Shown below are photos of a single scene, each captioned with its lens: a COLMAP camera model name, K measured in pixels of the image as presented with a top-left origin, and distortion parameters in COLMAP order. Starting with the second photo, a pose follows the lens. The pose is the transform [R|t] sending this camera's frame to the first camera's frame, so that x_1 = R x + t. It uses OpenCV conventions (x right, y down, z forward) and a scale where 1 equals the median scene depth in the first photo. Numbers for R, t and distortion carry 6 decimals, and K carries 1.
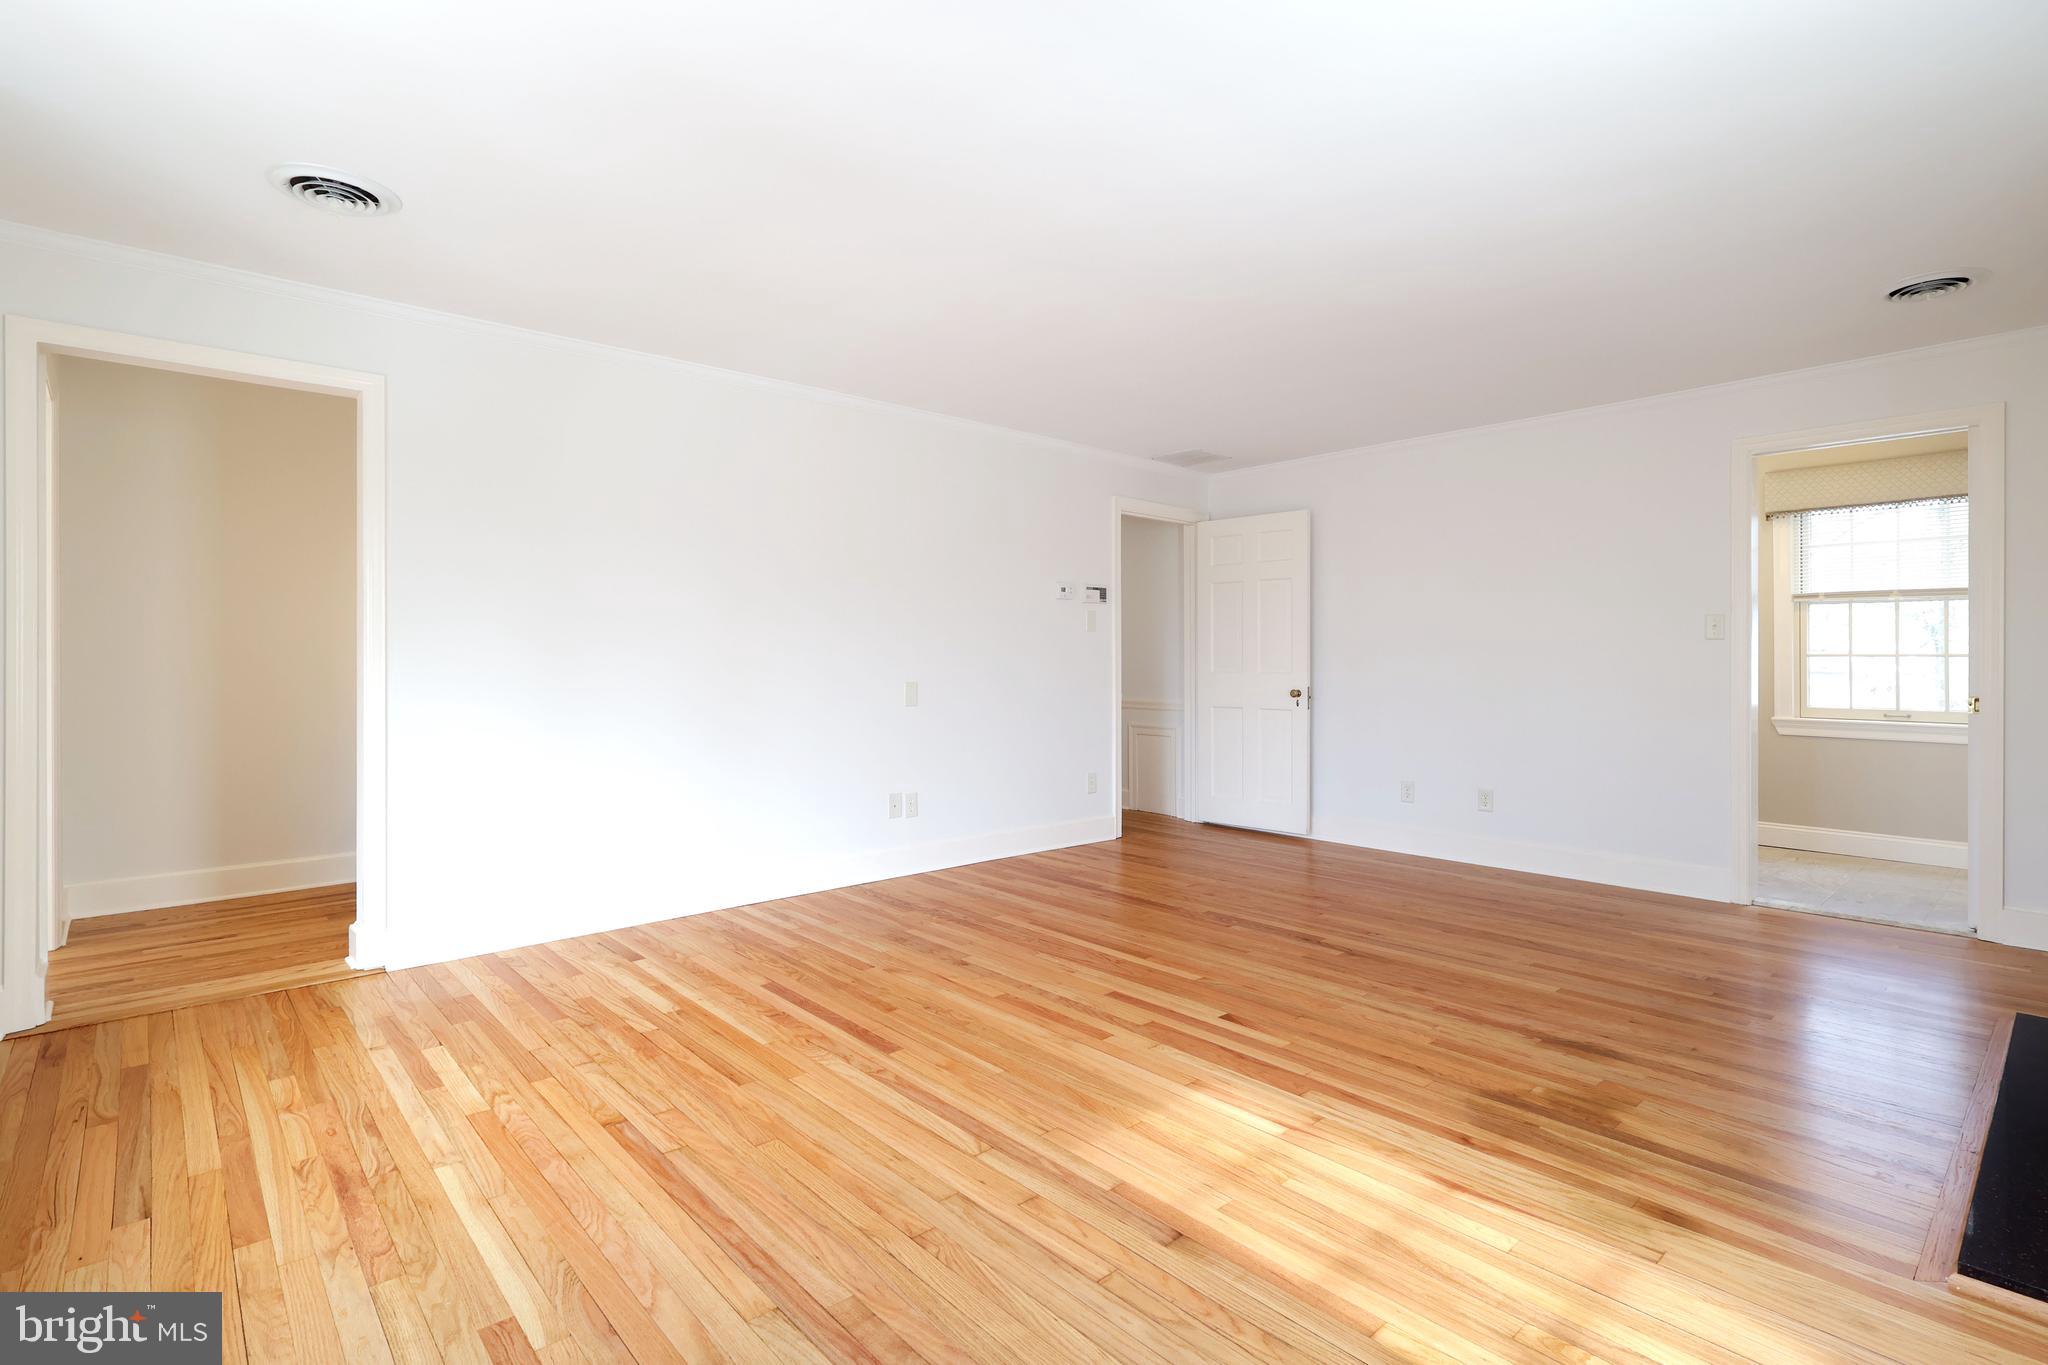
lens RADIAL K [[984.0, 0, 1021.0], [0, 984.0, 667.5], [0, 0, 1]] dist [-0.000677, 0.000470]
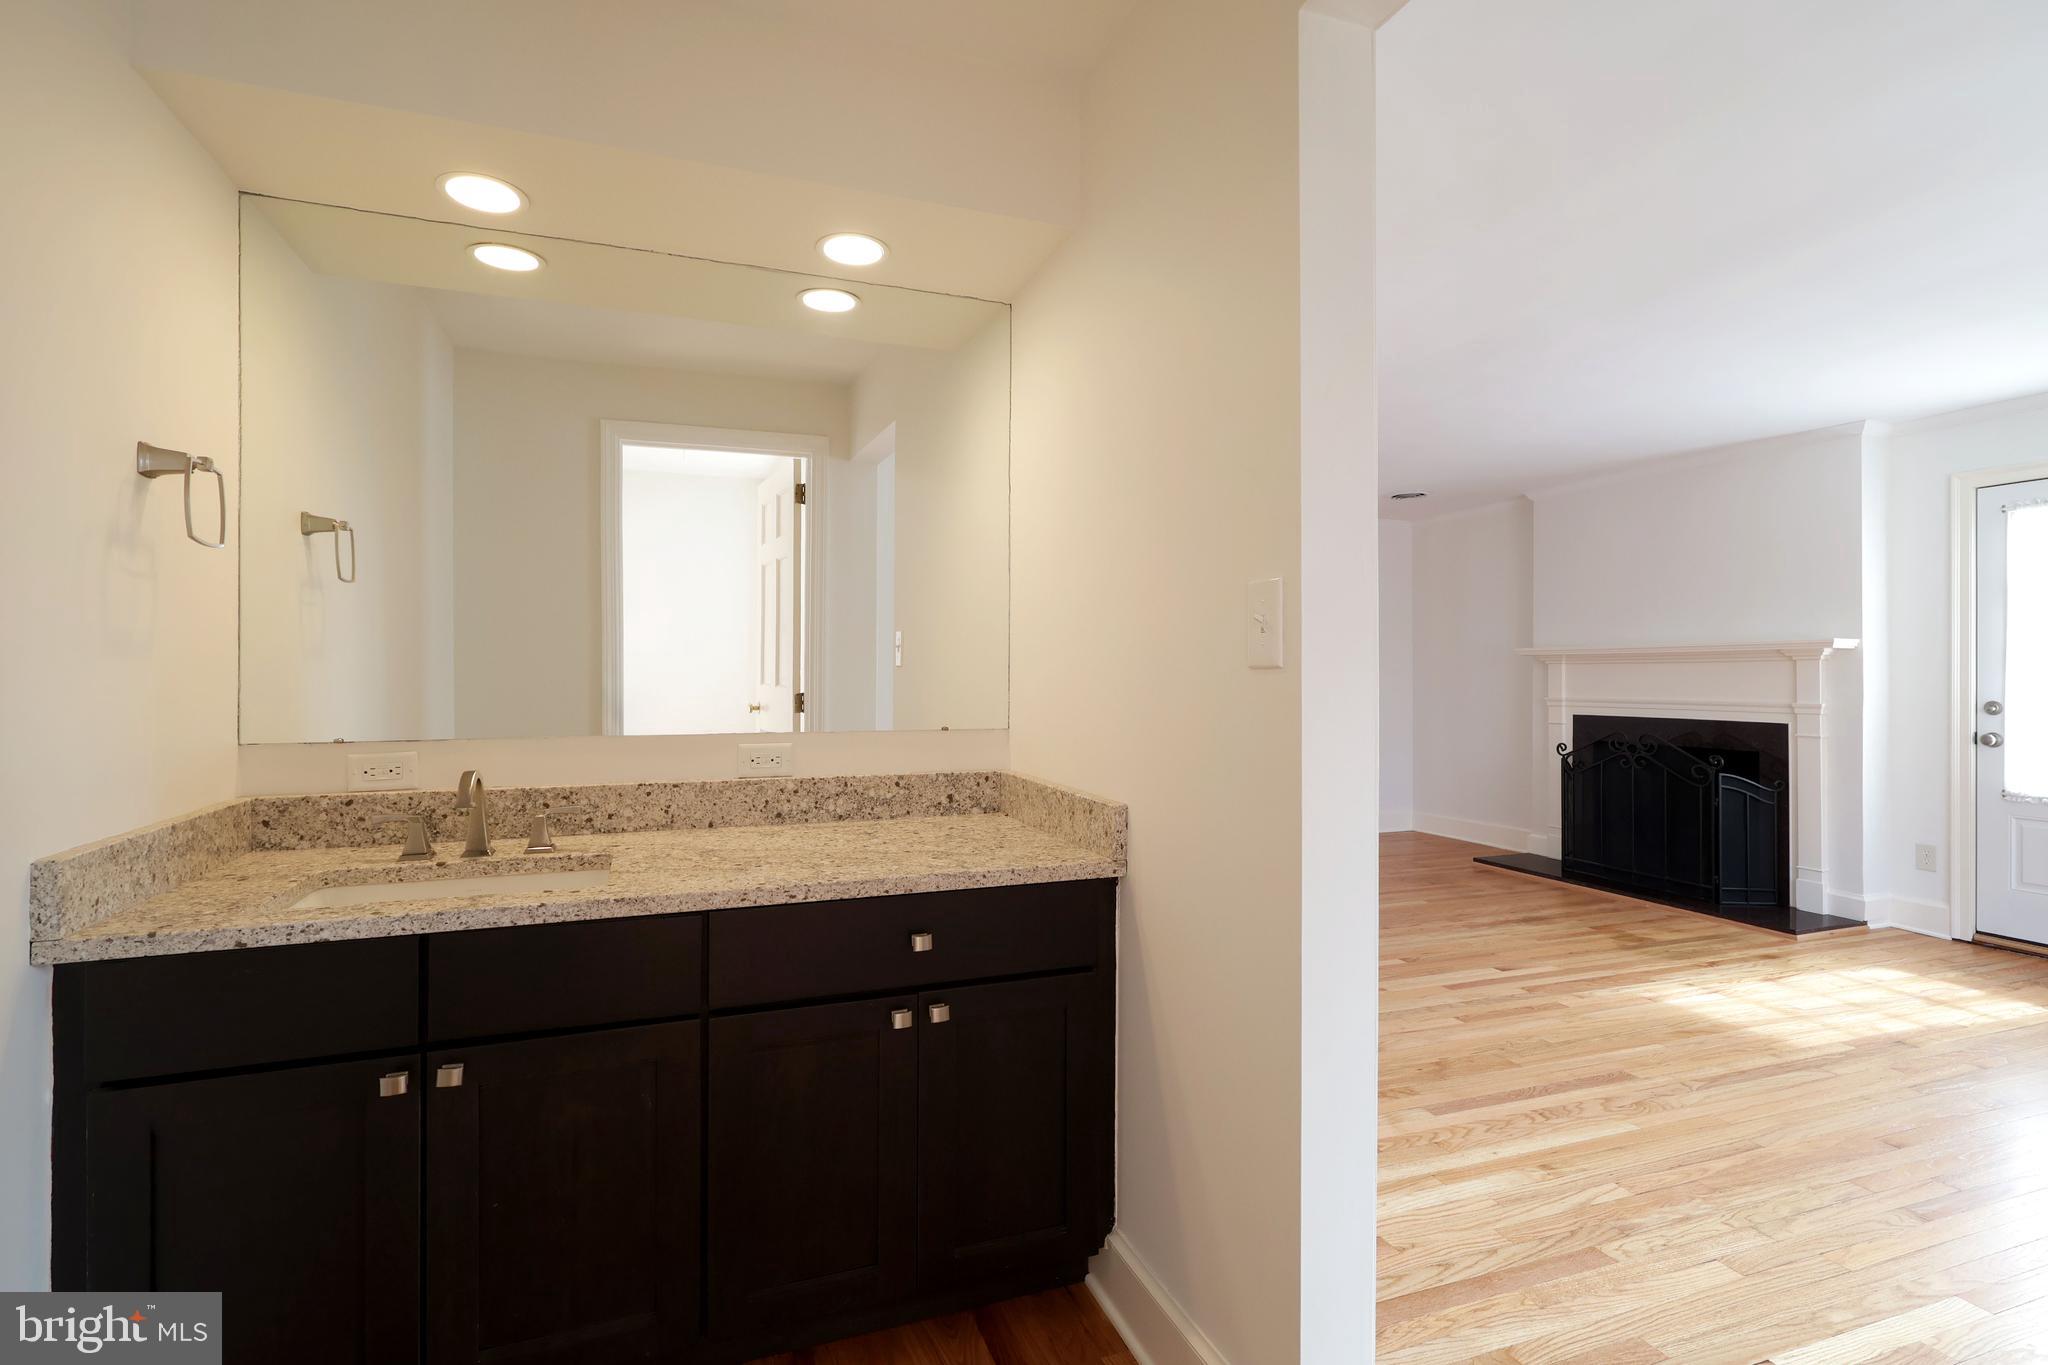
lens RADIAL K [[923.4, 0, 1017.6], [0, 923.4, 681.4], [0, 0, 1]] dist [-0.002422, -0.000718]
pose [[0.393541, -0.002022, 0.919305, -1.244077], [0.006106, 0.999981, -0.000414, -0.040442], [-0.919287, 0.005776, 0.393546, 1.150809]]
